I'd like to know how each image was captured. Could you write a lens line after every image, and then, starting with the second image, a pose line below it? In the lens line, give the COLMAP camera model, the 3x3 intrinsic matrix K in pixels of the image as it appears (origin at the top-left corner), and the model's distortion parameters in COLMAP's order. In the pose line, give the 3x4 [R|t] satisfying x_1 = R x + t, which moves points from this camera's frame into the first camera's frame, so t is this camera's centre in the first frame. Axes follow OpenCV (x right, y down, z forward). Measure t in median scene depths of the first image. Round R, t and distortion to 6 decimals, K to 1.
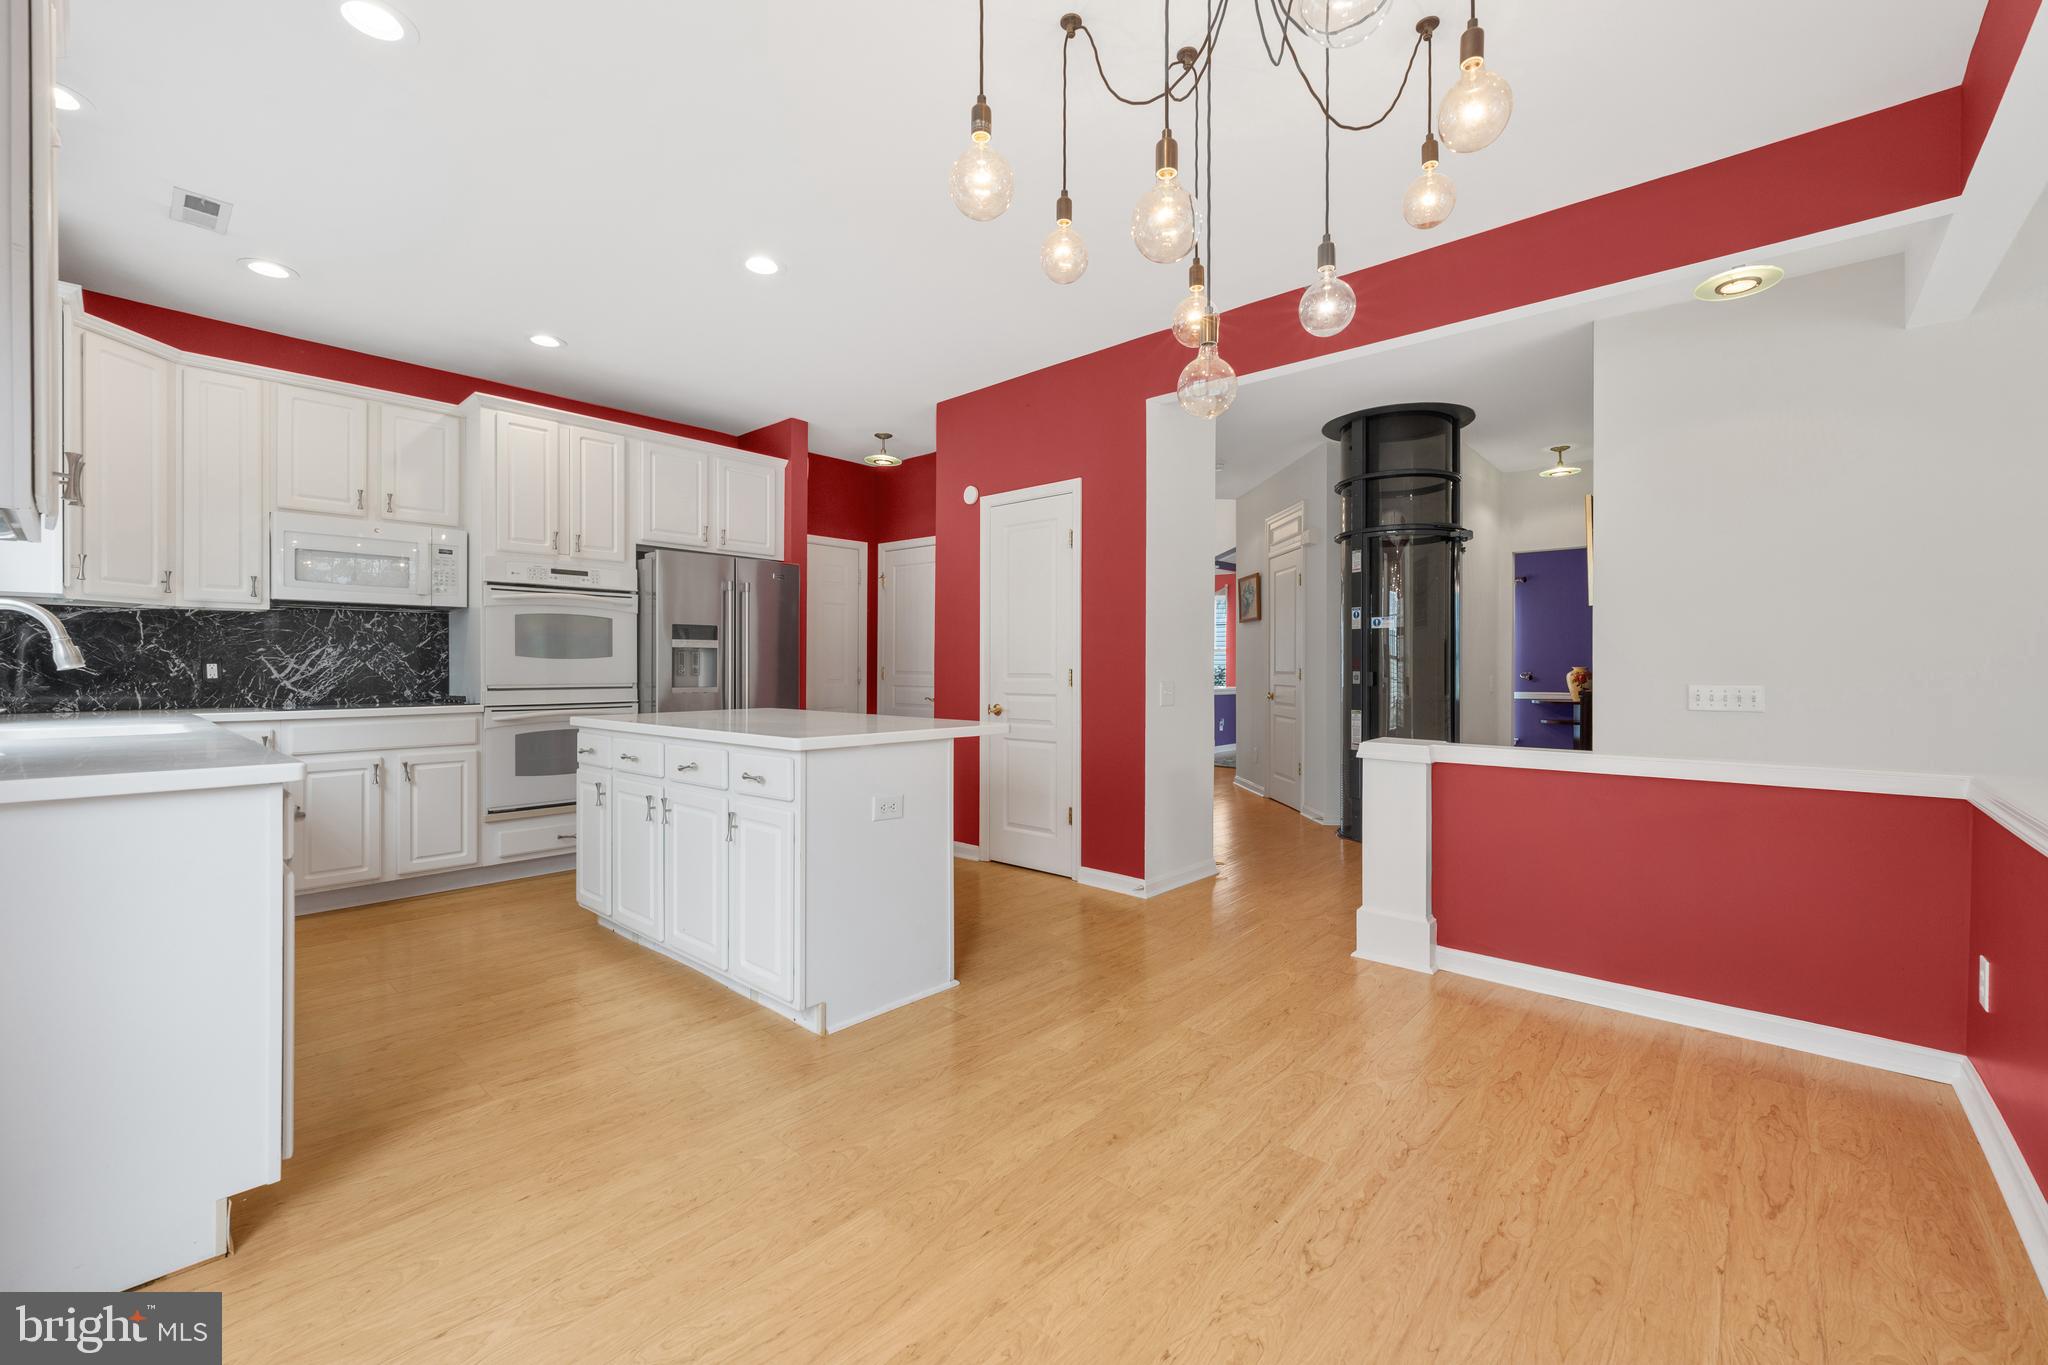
lens RADIAL K [[834.9, 0, 1029.4], [0, 834.9, 663.0], [0, 0, 1]] dist [0.001933, -0.000907]
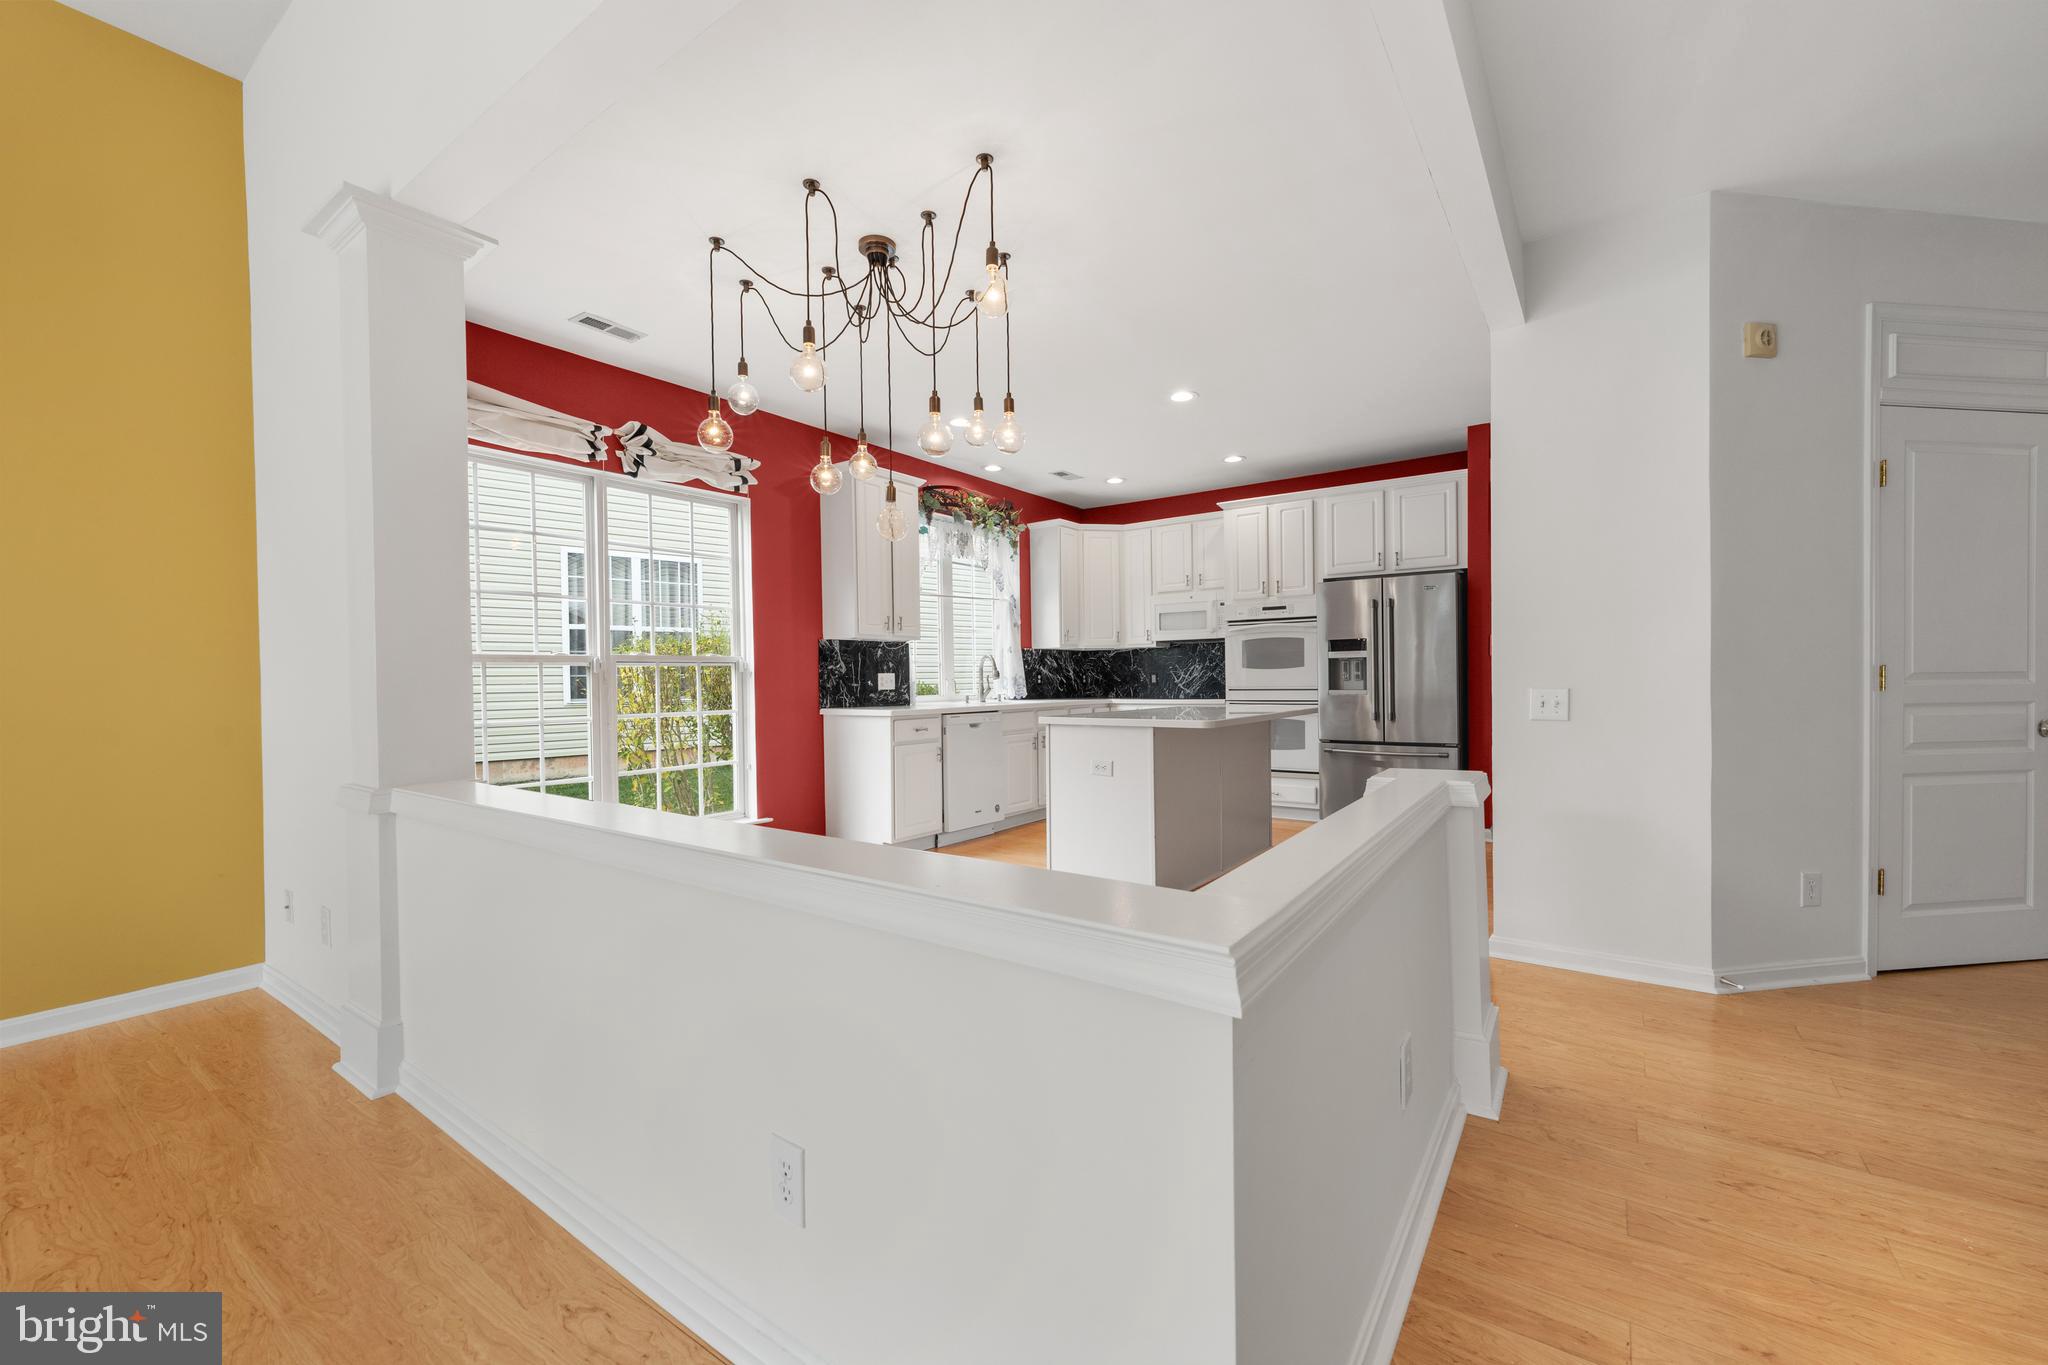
lens RADIAL K [[834.9, 0, 1018.6], [0, 834.9, 677.4], [0, 0, 1]] dist [0.001933, -0.000907]
pose [[0.104498, -0.005361, -0.994511, 0.861746], [0.017661, 0.999838, -0.003534, 0.007194], [0.994368, -0.017194, 0.104576, 0.438191]]
